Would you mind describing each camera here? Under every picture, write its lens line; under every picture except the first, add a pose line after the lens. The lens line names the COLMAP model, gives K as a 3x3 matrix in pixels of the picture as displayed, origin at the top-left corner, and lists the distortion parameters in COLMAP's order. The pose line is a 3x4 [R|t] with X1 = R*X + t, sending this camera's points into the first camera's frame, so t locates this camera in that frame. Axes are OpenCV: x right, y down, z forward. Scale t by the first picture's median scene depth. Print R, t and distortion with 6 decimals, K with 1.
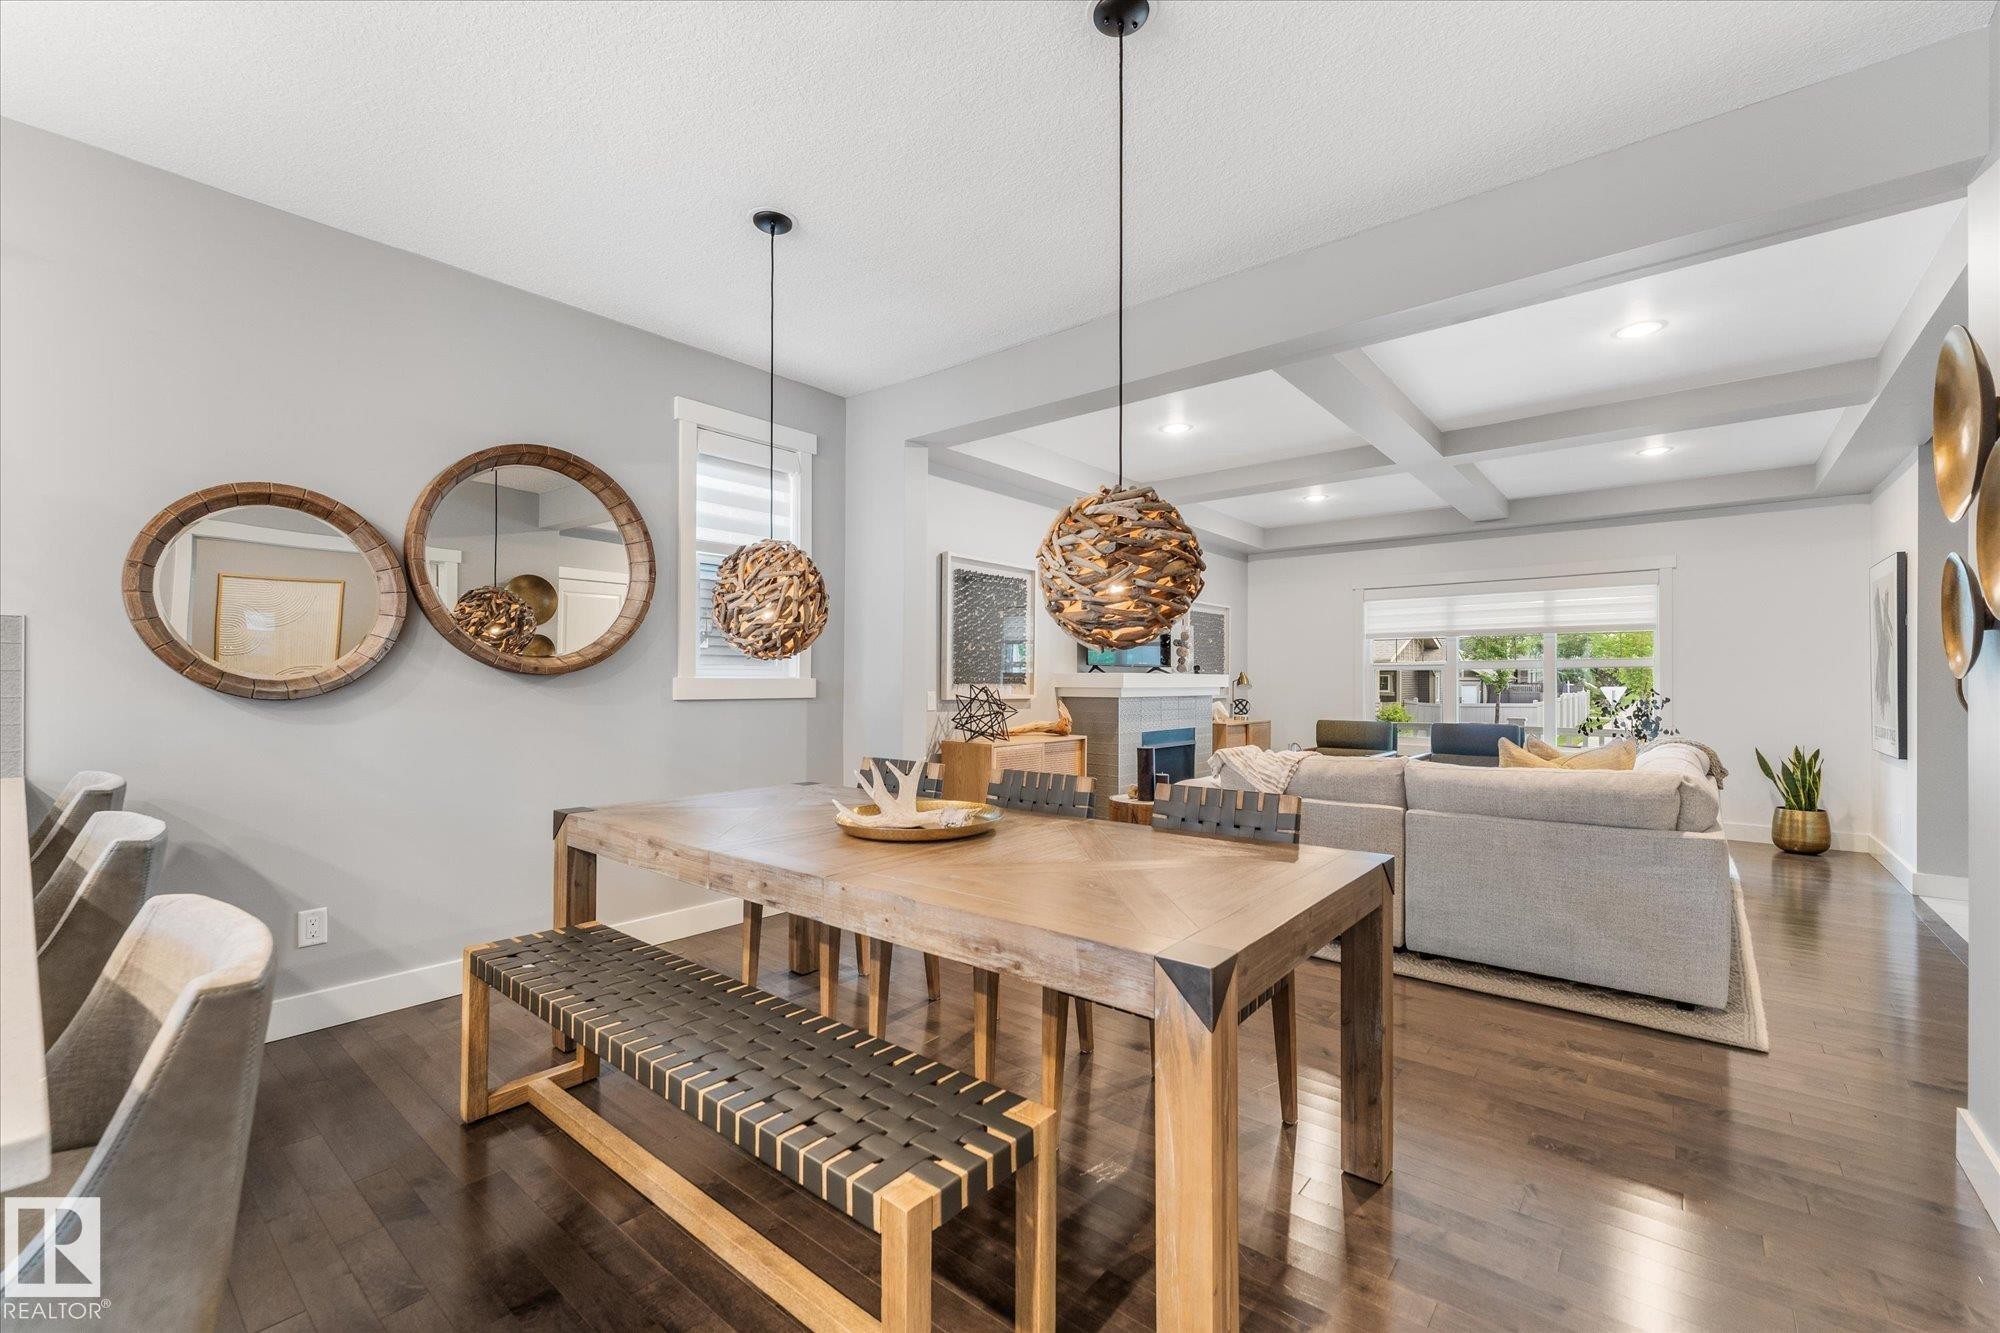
lens RADIAL K [[835.3, 0, 1009.9], [0, 835.3, 672.6], [0, 0, 1]] dist [0.017100, -0.000099]
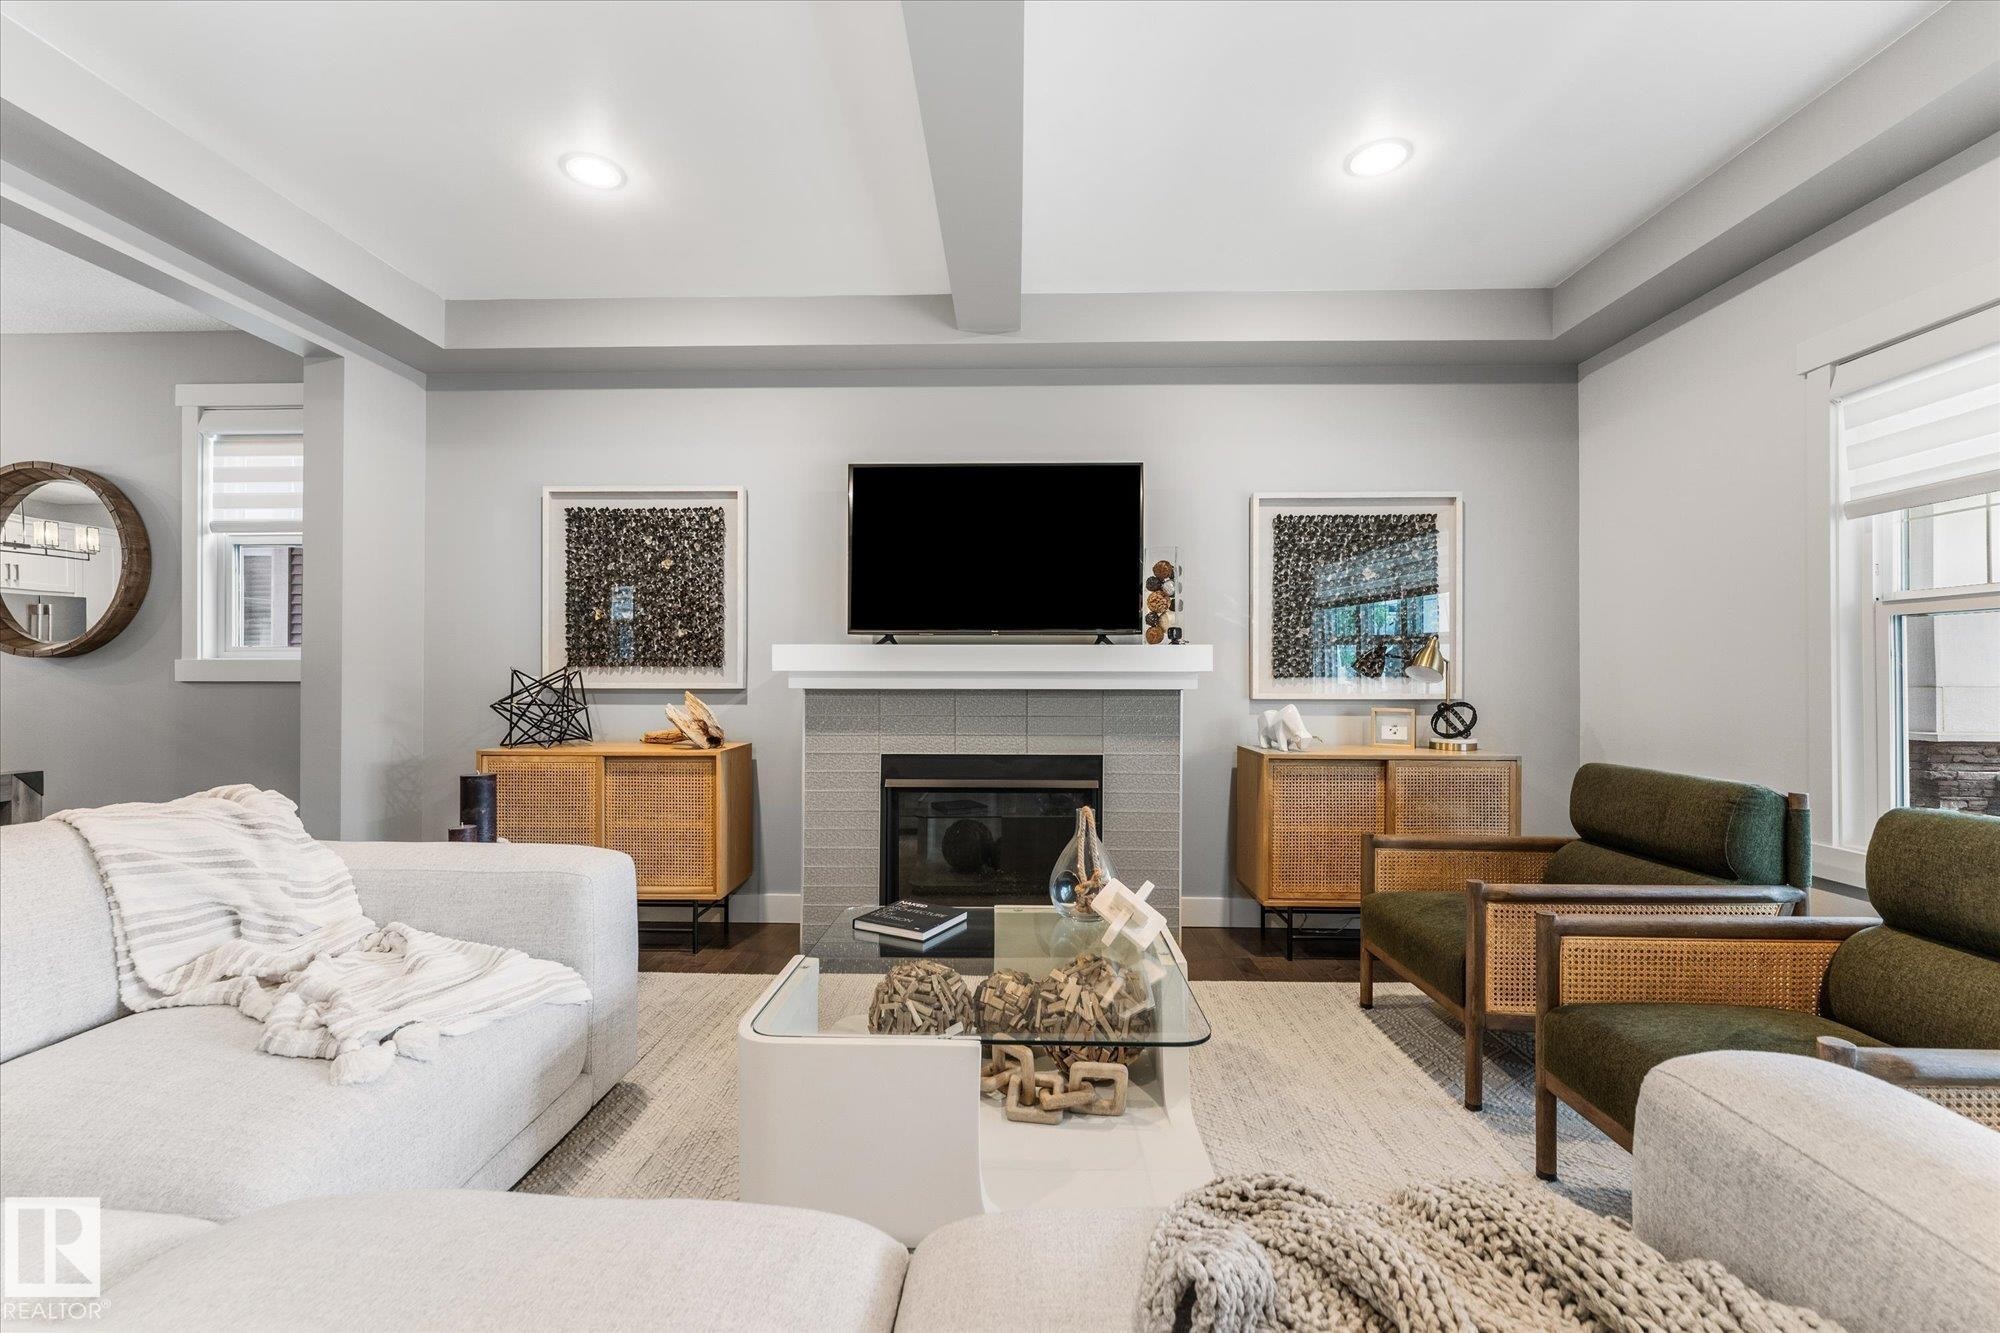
lens RADIAL K [[787.7, 0, 1004.6], [0, 787.7, 678.7], [0, 0, 1]] dist [-0.012197, 0.000079]
pose [[0.618856, -0.003097, -0.785499, 0.656098], [0.009170, 0.999953, 0.003282, 0.023620], [0.785451, -0.009234, 0.618855, 0.812294]]
